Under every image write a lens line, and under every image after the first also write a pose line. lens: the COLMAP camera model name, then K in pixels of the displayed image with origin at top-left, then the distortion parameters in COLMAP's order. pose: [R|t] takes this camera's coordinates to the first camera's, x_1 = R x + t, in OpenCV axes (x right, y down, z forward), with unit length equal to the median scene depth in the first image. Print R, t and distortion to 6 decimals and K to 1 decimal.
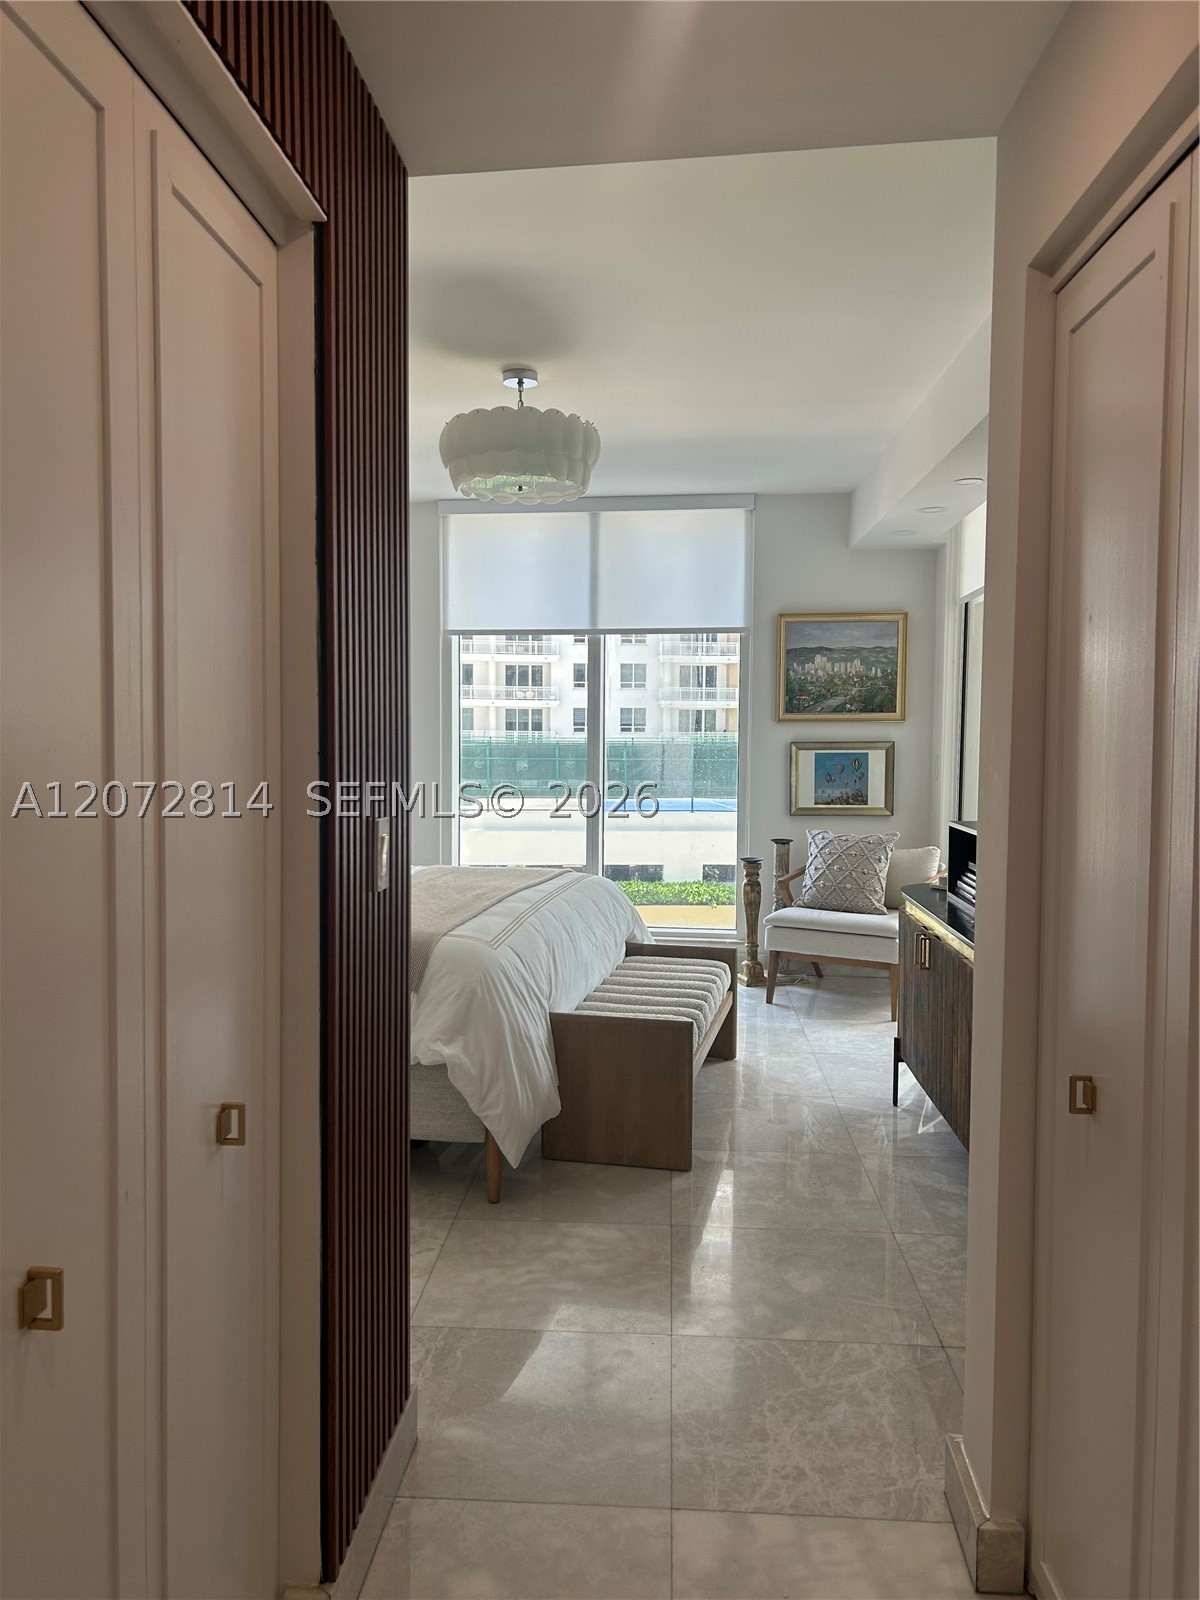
lens RADIAL K [[1208.7, 0, 598.1], [0, 1208.7, 800.3], [0, 0, 1]] dist [0.029398, -0.009635]
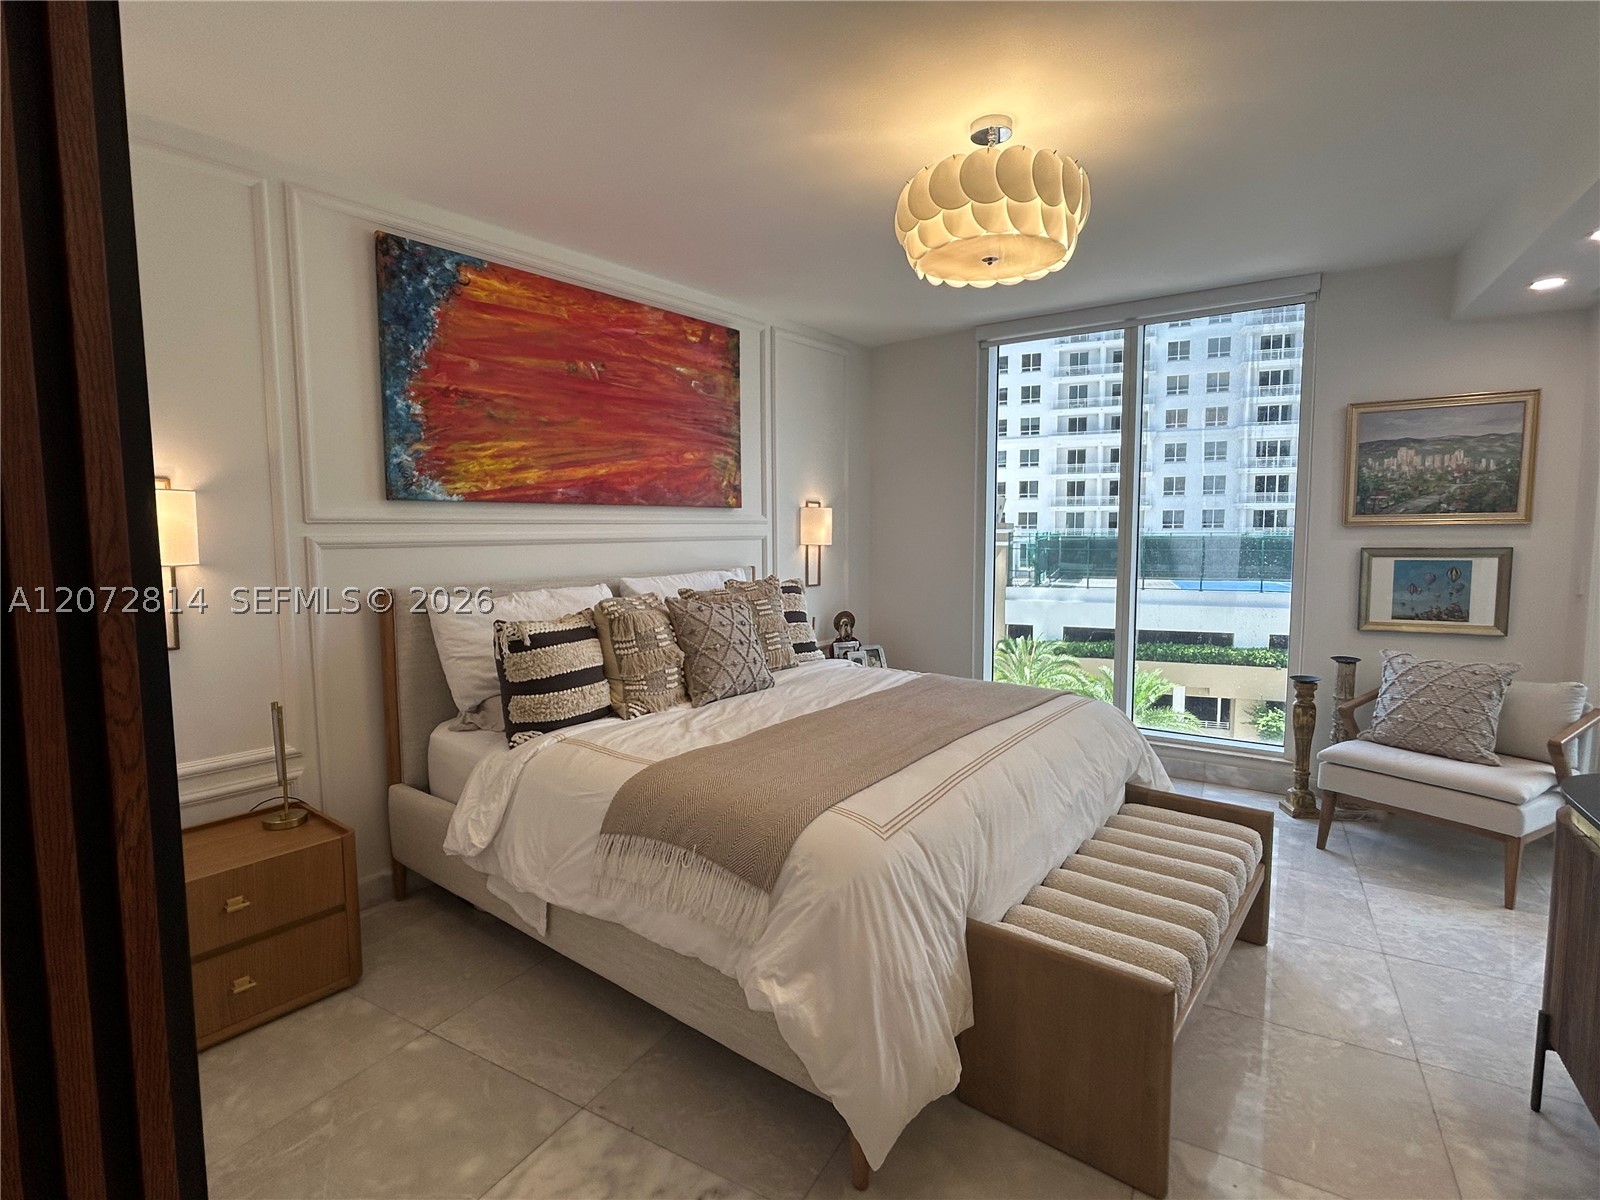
lens RADIAL K [[778.1, 0, 796.4], [0, 778.1, 594.8], [0, 0, 1]] dist [-0.011910, 0.004100]
pose [[0.892356, 0.025063, -0.450636, 0.046693], [-0.012856, 0.999463, 0.030130, -0.026046], [0.451150, -0.021093, 0.892199, 0.310388]]
